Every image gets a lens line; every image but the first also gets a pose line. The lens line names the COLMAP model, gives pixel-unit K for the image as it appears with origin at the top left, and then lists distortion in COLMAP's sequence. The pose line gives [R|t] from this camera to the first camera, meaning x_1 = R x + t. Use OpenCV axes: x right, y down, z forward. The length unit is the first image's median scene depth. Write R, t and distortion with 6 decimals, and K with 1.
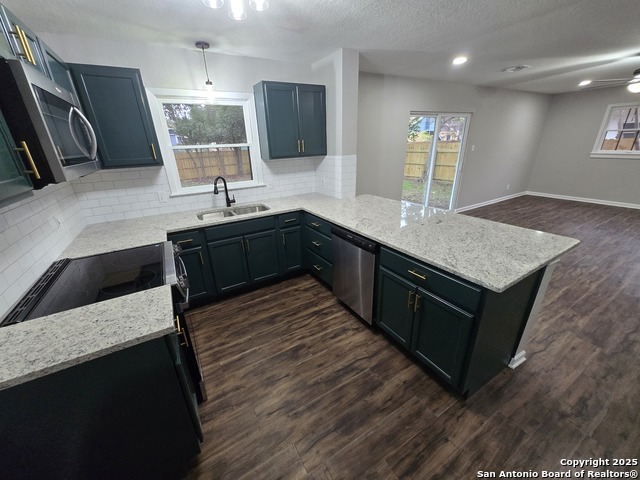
lens RADIAL K [[250.6, 0, 319.1], [0, 250.6, 244.6], [0, 0, 1]] dist [0.003553, -0.001249]
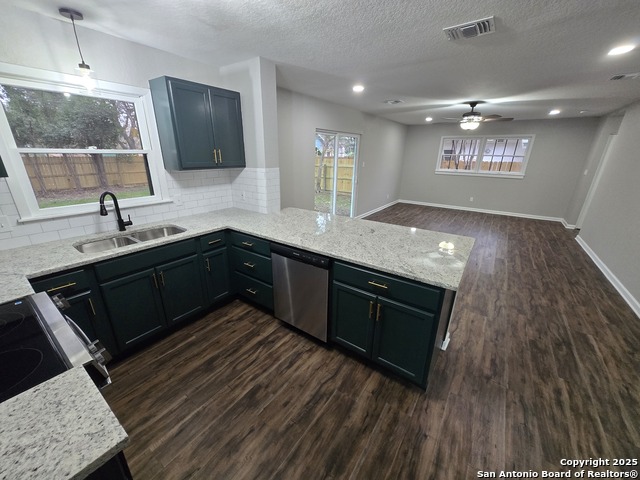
lens RADIAL K [[250.6, 0, 322.0], [0, 250.6, 244.2], [0, 0, 1]] dist [0.003553, -0.001249]
pose [[0.913122, -0.094679, 0.396541, -0.145456], [0.112484, 0.993414, -0.021829, -0.033996], [-0.391862, 0.064537, 0.917758, 0.088587]]
